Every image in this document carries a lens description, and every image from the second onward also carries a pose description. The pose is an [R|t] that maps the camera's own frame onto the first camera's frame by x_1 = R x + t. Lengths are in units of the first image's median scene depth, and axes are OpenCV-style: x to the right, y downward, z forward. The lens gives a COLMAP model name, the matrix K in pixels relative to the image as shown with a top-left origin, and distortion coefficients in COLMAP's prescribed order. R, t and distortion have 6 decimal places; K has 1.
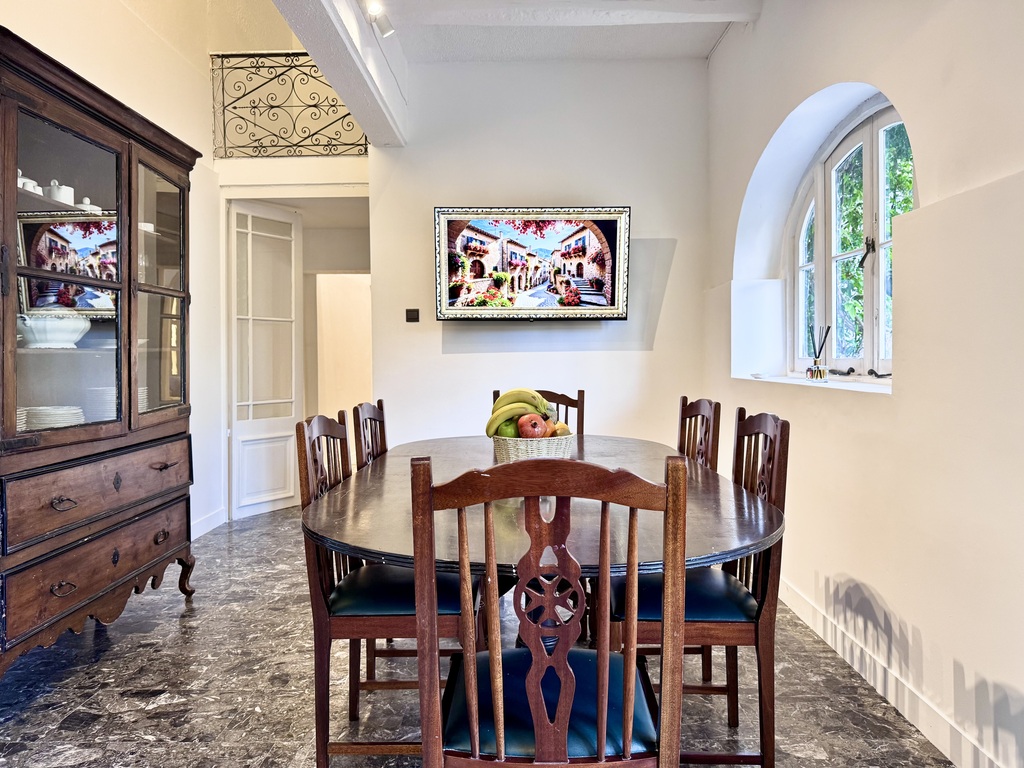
lens RADIAL K [[737.1, 0, 517.1], [0, 737.1, 386.6], [0, 0, 1]] dist [0.089840, -0.107645]
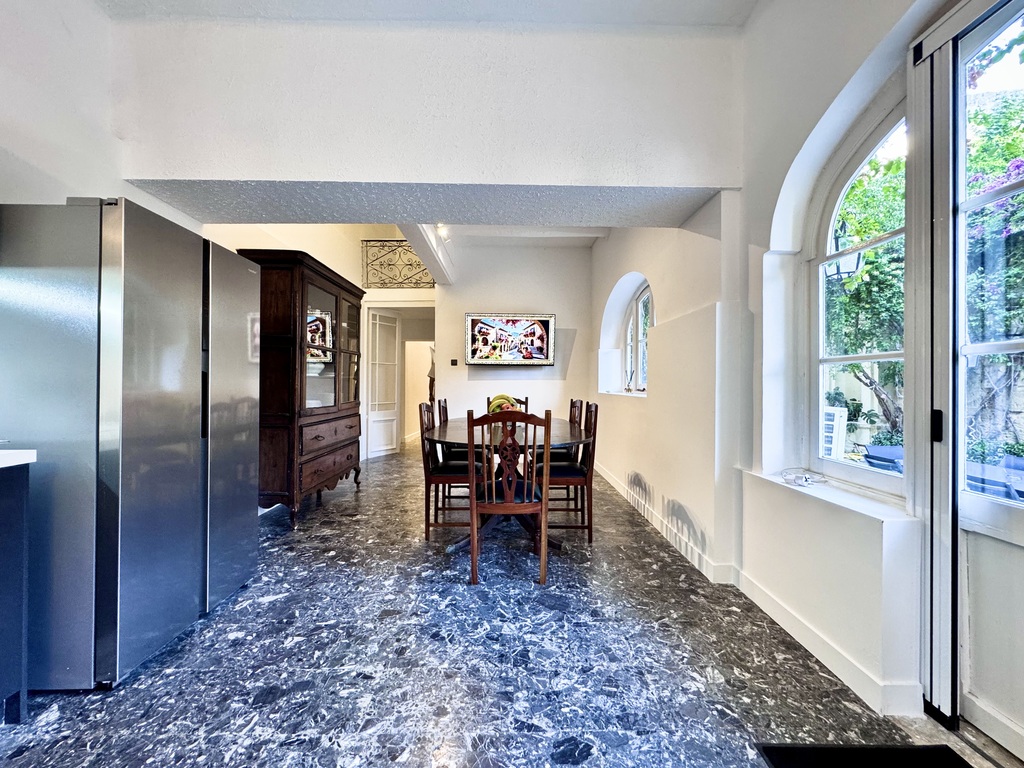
lens RADIAL K [[421.3, 0, 512.0], [0, 421.3, 384.0], [0, 0, 1]] dist [-0.021116, 0.000194]
pose [[0.999768, 0.011493, 0.018219, 0.004679], [-0.010736, 0.999097, -0.041104, 0.014707], [-0.018675, 0.040899, 0.998989, -0.227656]]
